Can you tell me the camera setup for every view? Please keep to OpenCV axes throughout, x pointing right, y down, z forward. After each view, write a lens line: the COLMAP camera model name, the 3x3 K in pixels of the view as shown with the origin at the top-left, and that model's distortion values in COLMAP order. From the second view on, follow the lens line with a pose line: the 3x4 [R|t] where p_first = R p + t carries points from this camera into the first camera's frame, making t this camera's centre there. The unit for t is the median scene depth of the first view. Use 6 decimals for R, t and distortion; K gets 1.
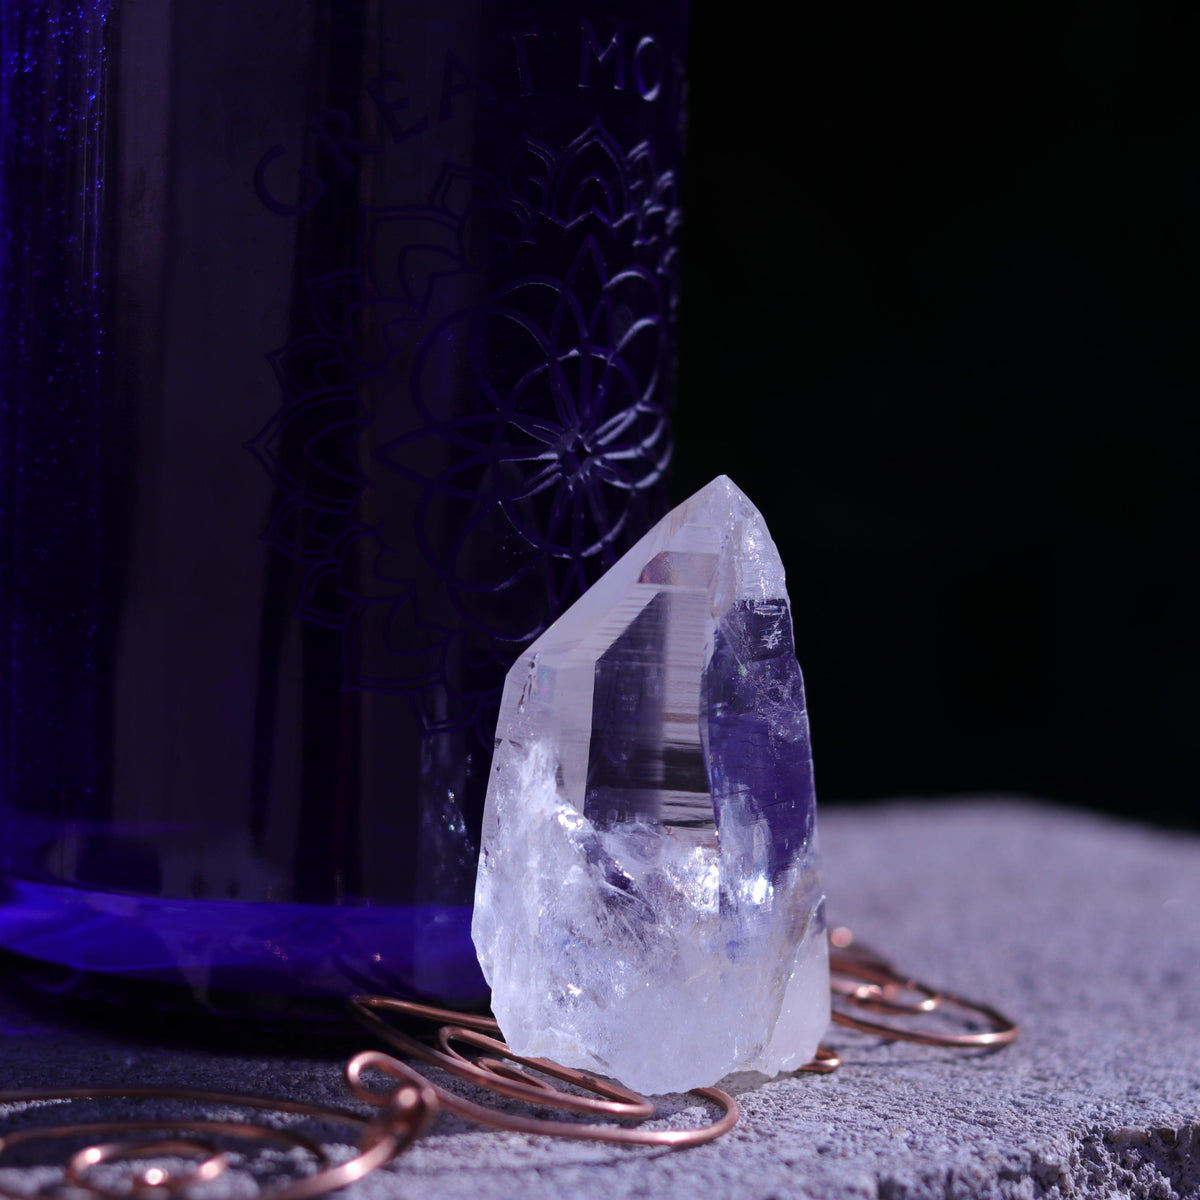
lens RADIAL K [[4729.6, 0, 599.6], [0, 4729.6, 600.3], [0, 0, 1]] dist [-0.105681, 0.000000]
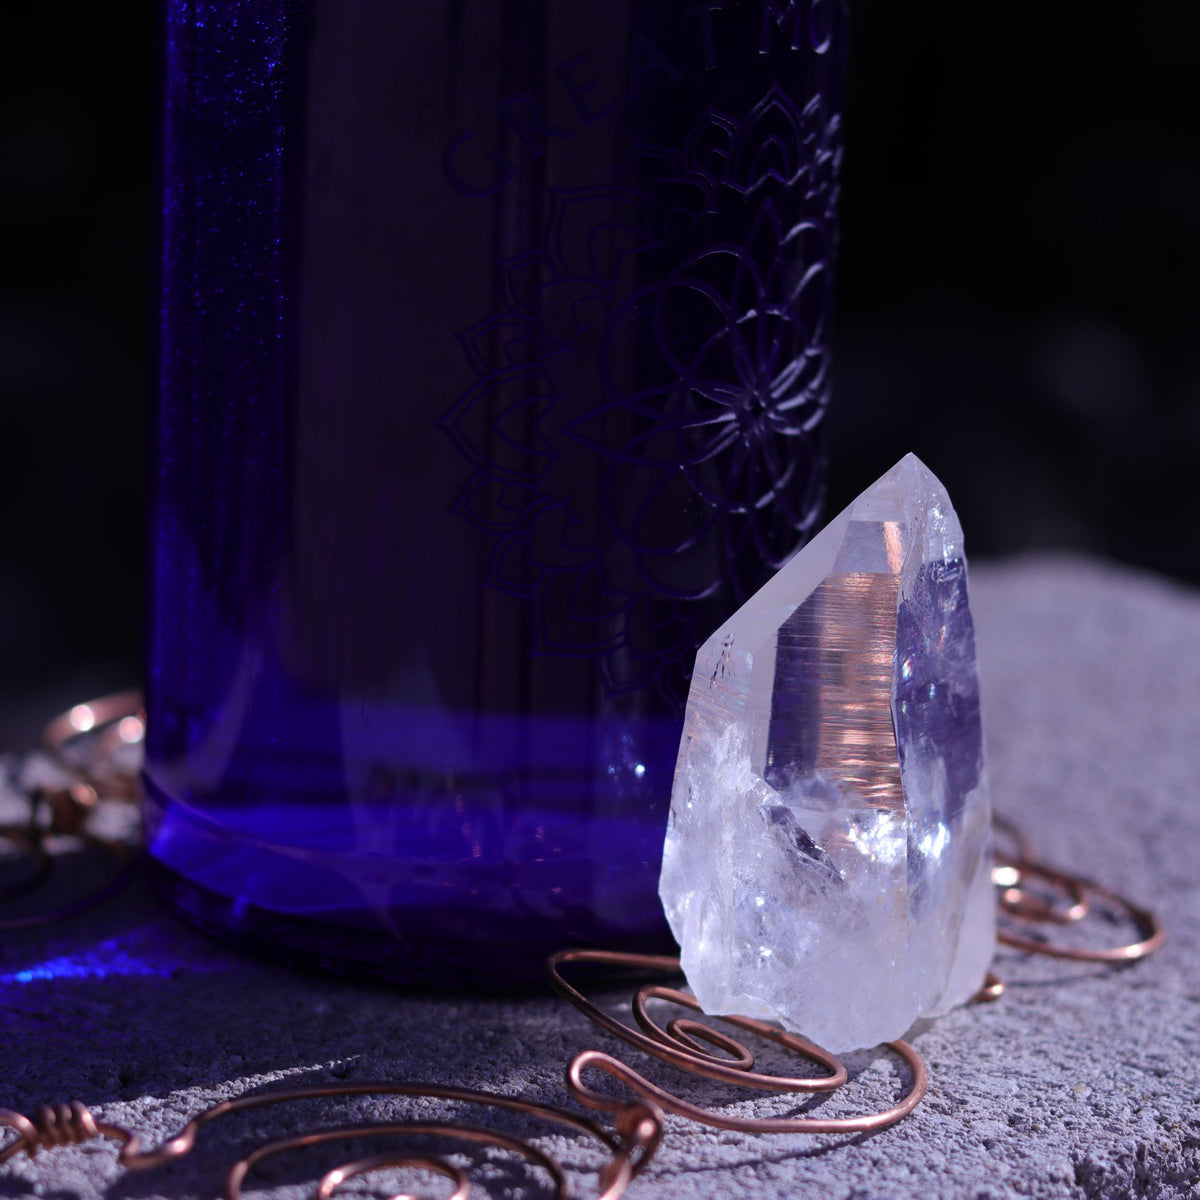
lens RADIAL K [[4729.6, 0, 600.4], [0, 4729.6, 599.2], [0, 0, 1]] dist [-0.105681, 0.000000]
pose [[0.998978, -0.010740, 0.043915, -0.084119], [0.003848, 0.988046, 0.154110, -0.150272], [-0.045045, -0.153783, 0.987077, -0.005292]]
